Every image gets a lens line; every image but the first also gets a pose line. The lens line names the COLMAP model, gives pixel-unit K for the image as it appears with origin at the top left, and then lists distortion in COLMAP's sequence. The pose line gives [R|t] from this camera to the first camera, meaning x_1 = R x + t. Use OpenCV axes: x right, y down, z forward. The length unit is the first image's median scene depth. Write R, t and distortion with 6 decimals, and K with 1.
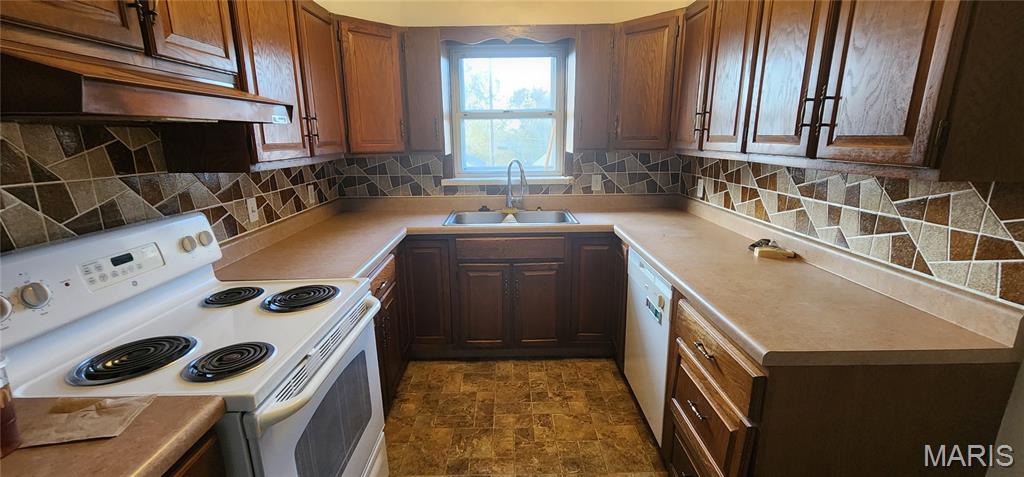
lens RADIAL K [[422.8, 0, 509.0], [0, 422.8, 236.4], [0, 0, 1]] dist [0.000151, -0.000223]
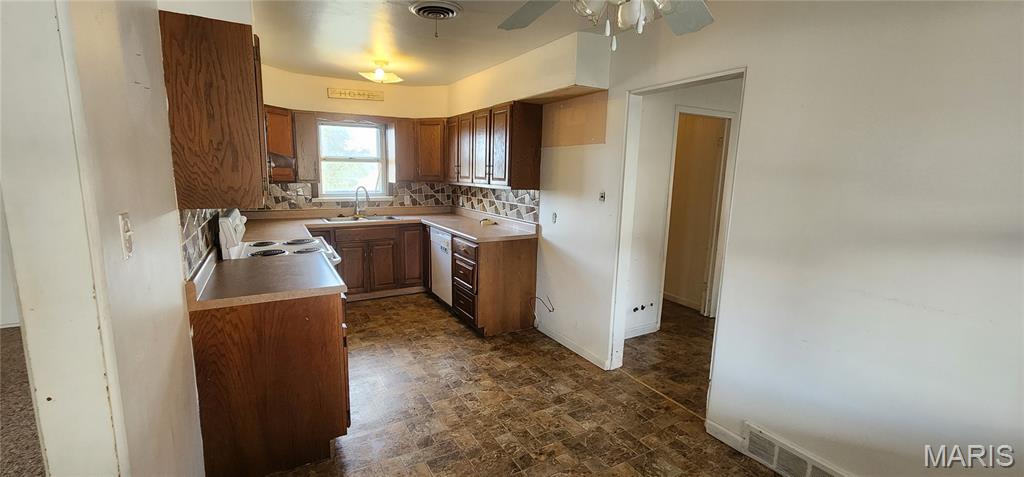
lens RADIAL K [[422.8, 0, 509.0], [0, 422.8, 236.4], [0, 0, 1]] dist [0.000151, -0.000223]
pose [[0.872085, -0.048647, 0.486931, -0.376666], [0.085327, 0.994920, -0.053422, 0.202989], [-0.481858, 0.088137, 0.871805, -0.953243]]
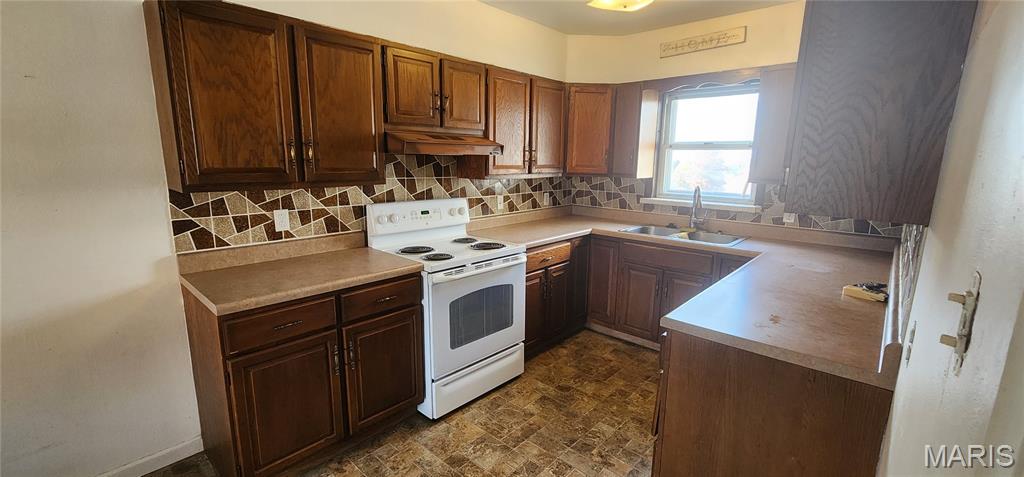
lens RADIAL K [[422.8, 0, 509.0], [0, 422.8, 236.4], [0, 0, 1]] dist [0.000151, -0.000223]
pose [[0.733558, 0.147287, -0.663475, 0.500843], [-0.179840, 0.983503, 0.019493, 0.028268], [0.655401, 0.105020, 0.747944, -0.215261]]
